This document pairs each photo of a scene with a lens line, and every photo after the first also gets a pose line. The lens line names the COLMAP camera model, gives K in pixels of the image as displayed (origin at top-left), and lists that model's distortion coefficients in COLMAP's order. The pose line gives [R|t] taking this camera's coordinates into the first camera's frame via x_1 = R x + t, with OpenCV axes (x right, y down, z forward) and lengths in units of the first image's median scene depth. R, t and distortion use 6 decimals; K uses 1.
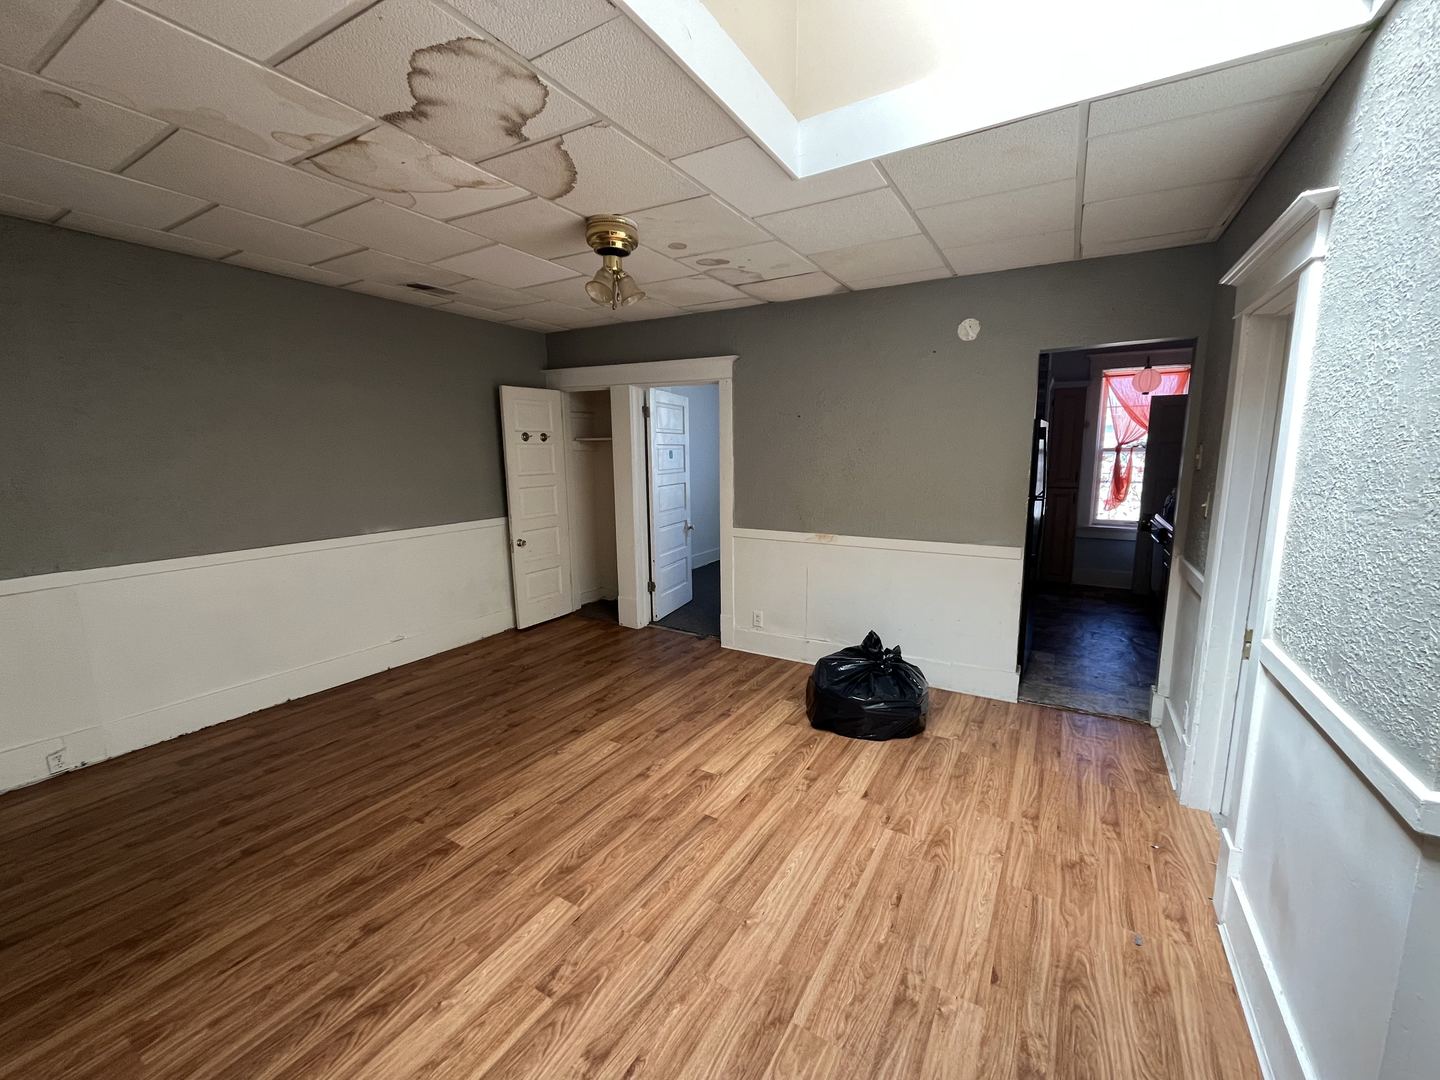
lens RADIAL K [[585.7, 0, 721.1], [0, 585.7, 539.4], [0, 0, 1]] dist [0.001679, 0.000164]
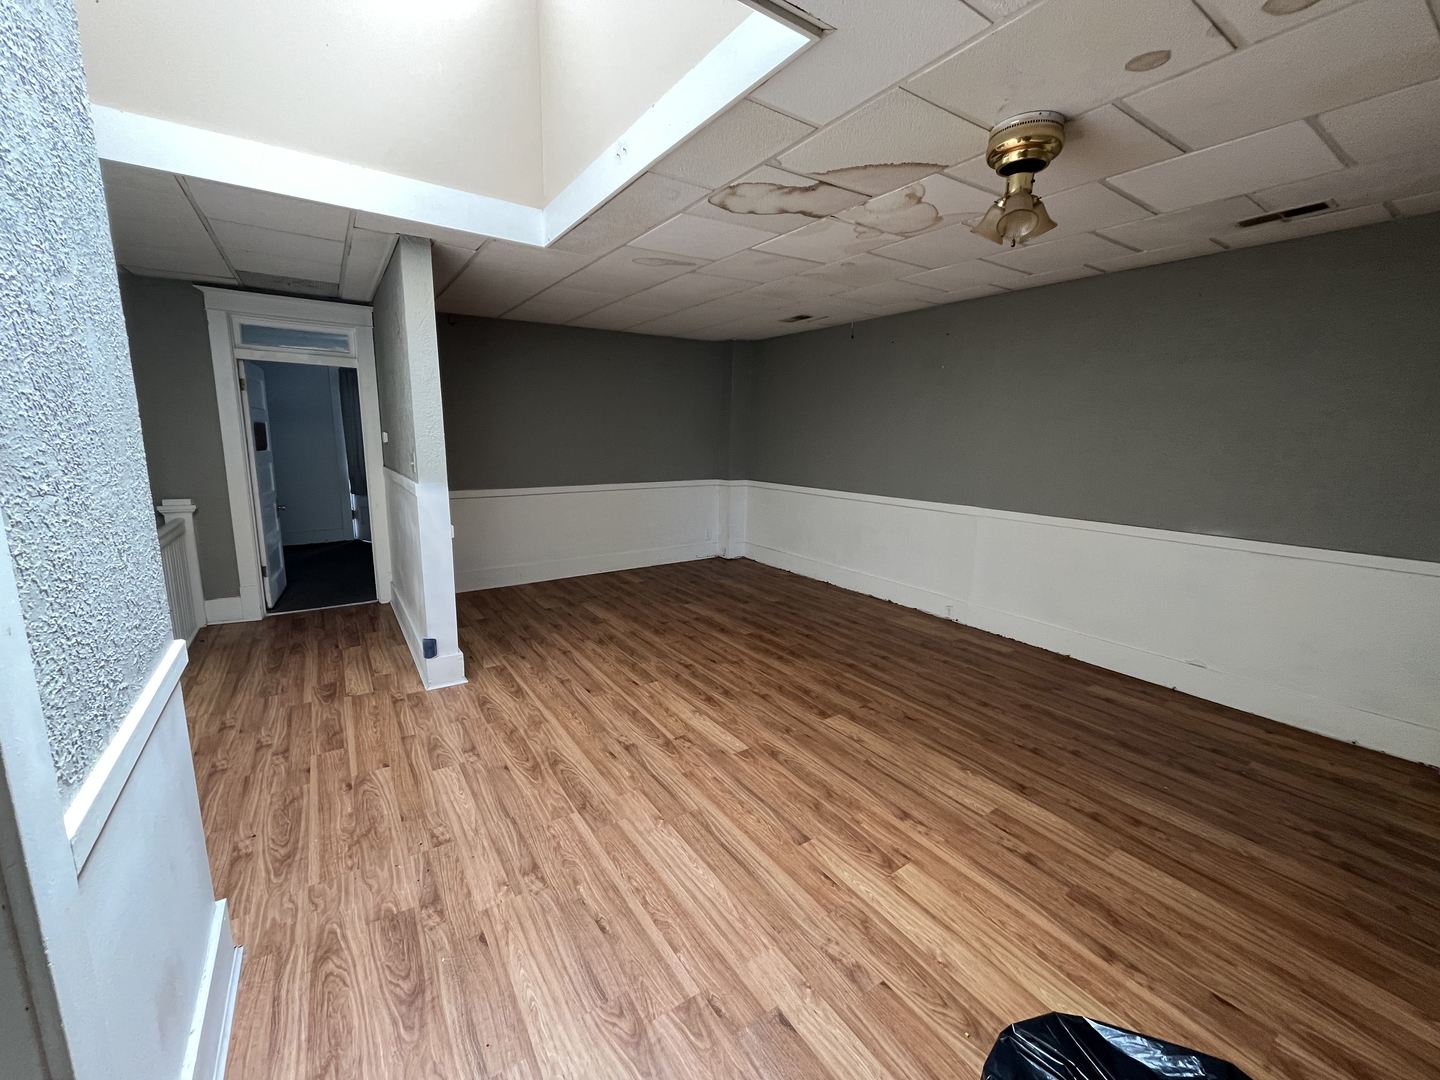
lens RADIAL K [[585.7, 0, 717.0], [0, 585.7, 539.9], [0, 0, 1]] dist [0.001679, 0.000164]
pose [[-0.428382, 0.160163, -0.889290, 0.852151], [-0.151039, 0.957627, 0.245228, -0.187832], [0.890885, 0.239369, -0.386040, 1.243440]]
